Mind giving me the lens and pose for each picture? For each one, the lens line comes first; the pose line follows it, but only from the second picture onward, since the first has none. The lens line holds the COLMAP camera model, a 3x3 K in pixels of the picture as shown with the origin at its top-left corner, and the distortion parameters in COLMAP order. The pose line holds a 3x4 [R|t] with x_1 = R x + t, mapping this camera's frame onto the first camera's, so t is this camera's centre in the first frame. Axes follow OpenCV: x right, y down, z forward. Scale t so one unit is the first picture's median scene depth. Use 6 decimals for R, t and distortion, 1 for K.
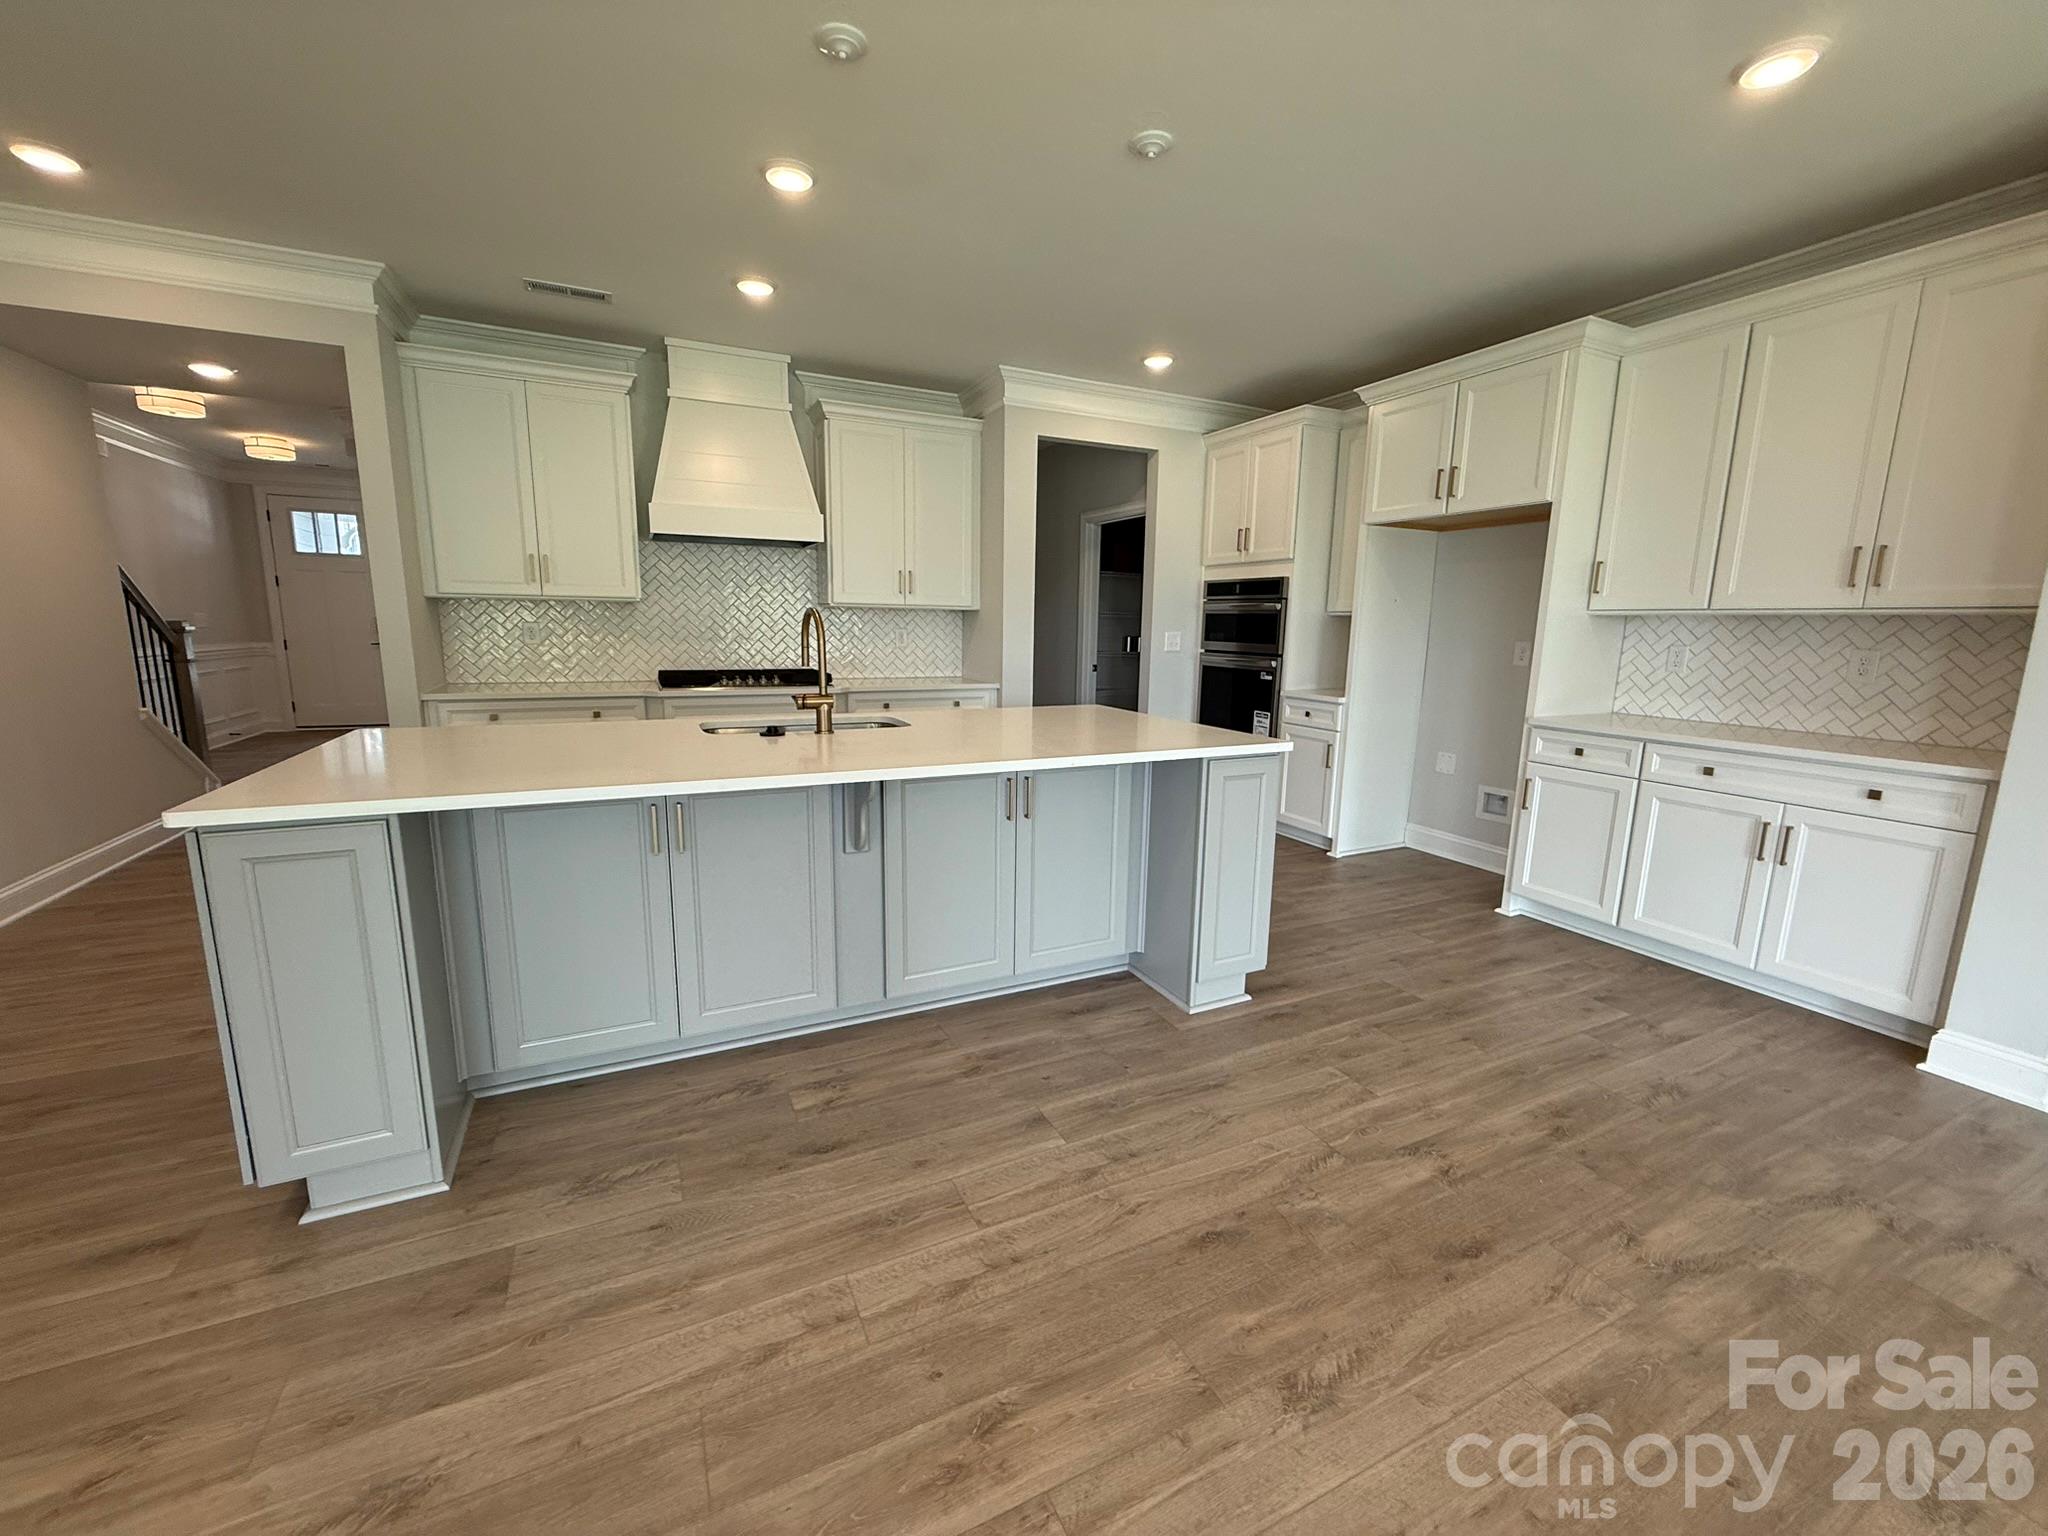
lens RADIAL K [[814.8, 0, 1019.5], [0, 814.8, 765.3], [0, 0, 1]] dist [-0.000813, -0.000239]
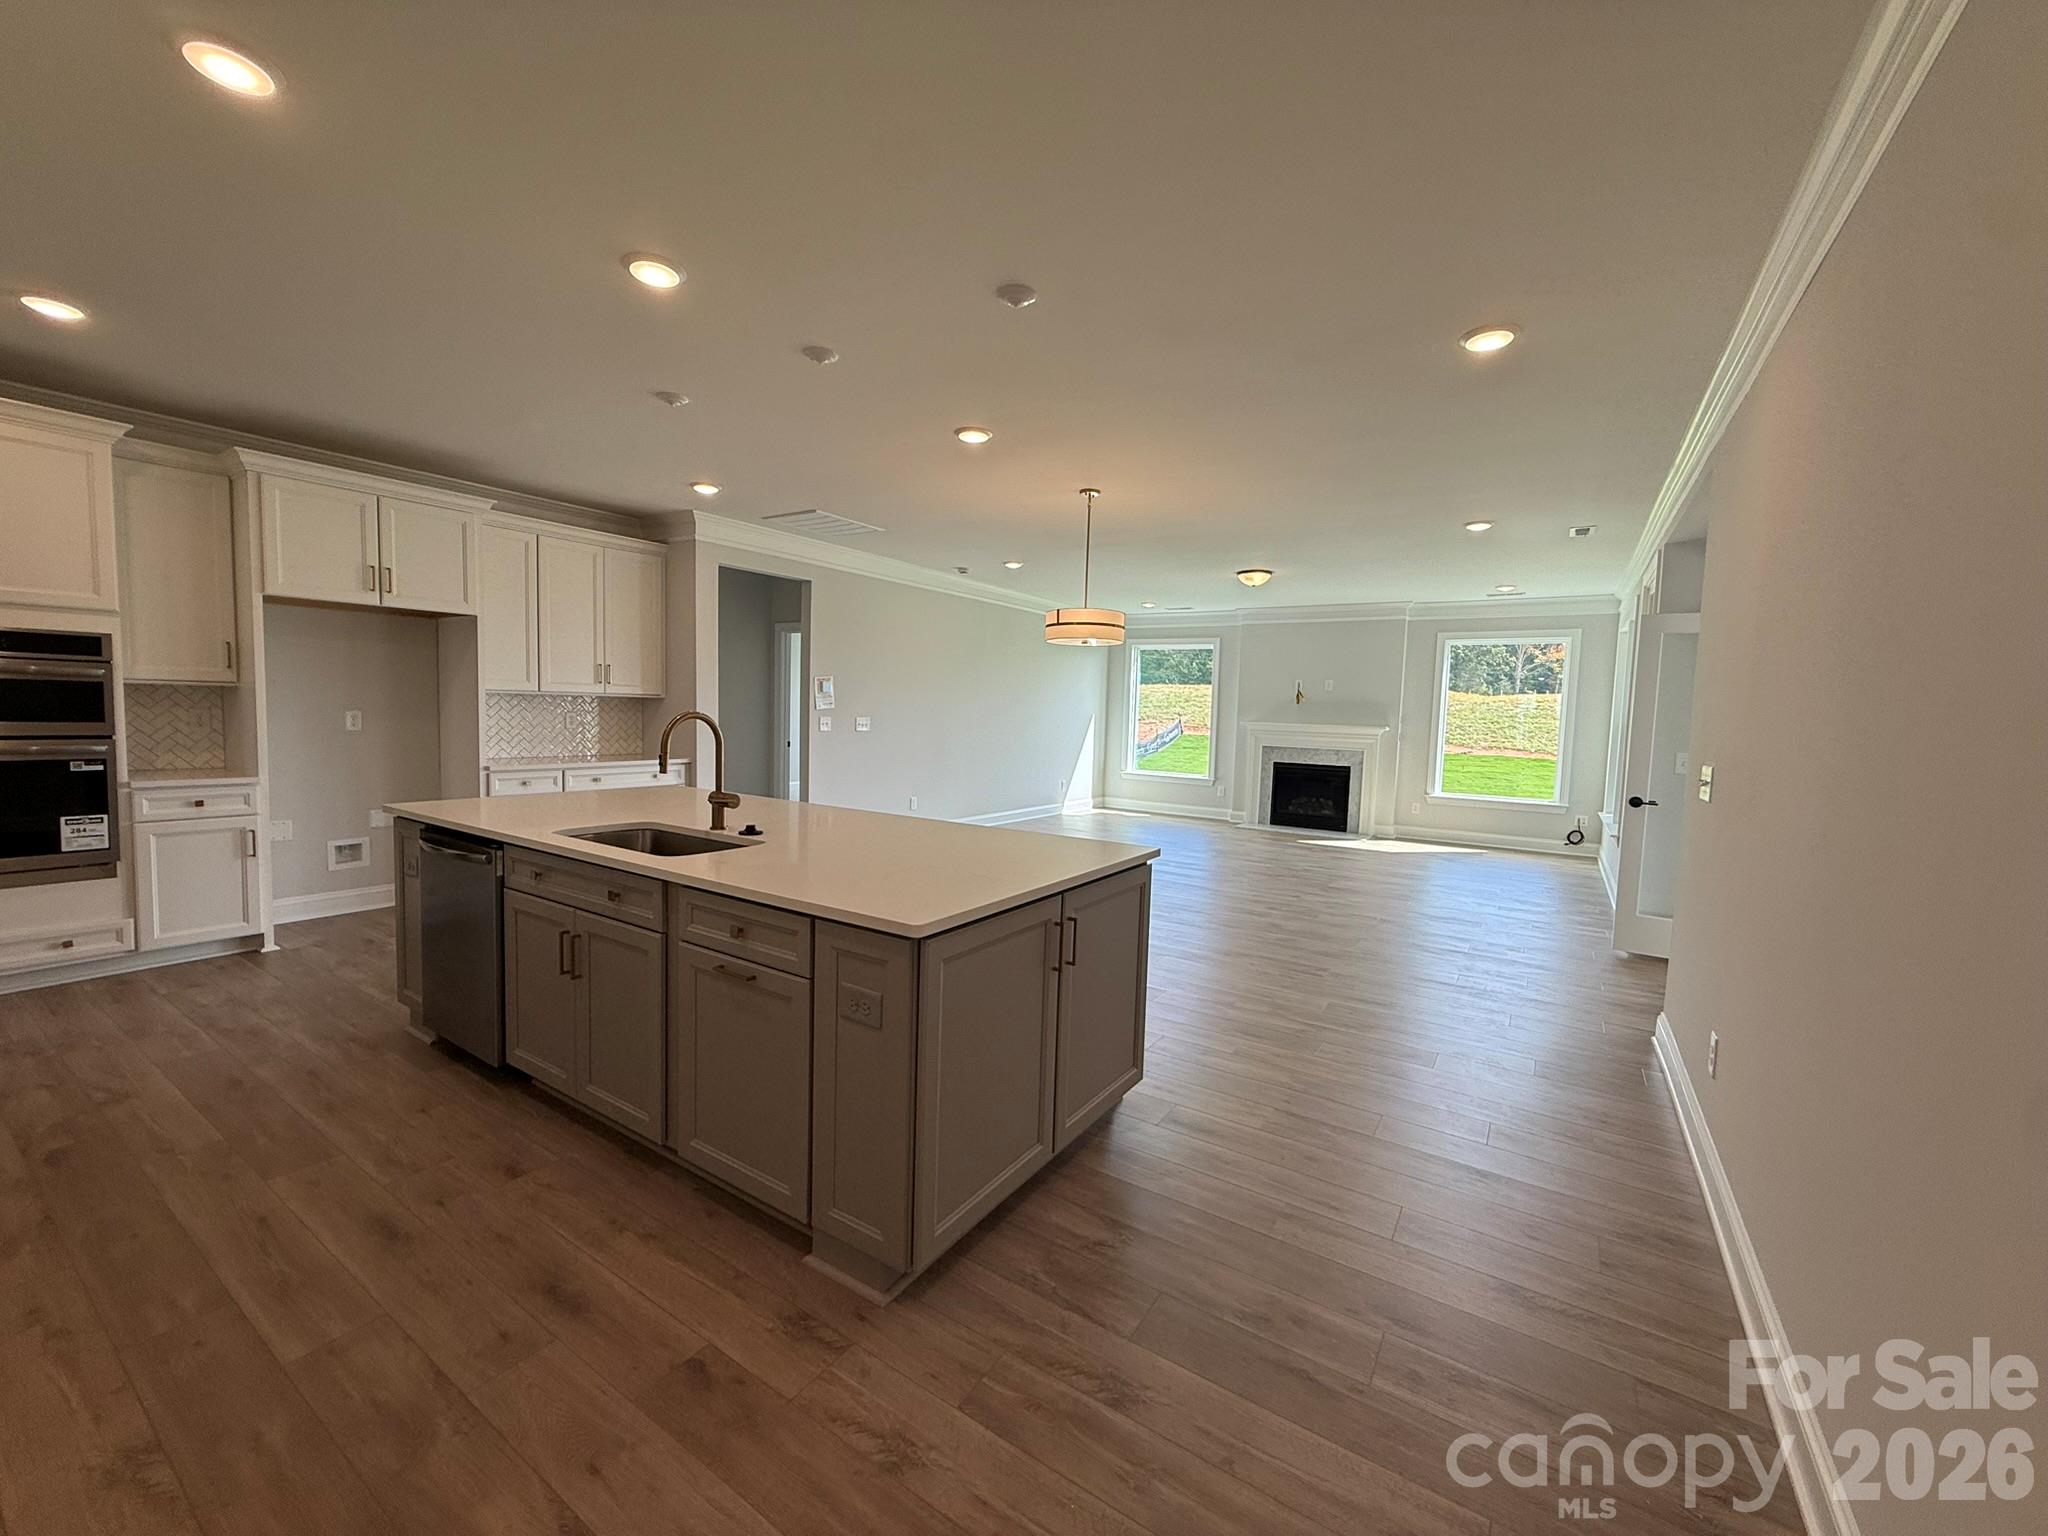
lens RADIAL K [[813.2, 0, 1020.0], [0, 813.2, 765.6], [0, 0, 1]] dist [-0.000304, -0.000099]
pose [[-0.515708, -0.093626, 0.851634, -1.405306], [0.109608, 0.978634, 0.173961, -0.275555], [-0.849725, 0.183059, -0.494427, 1.239084]]
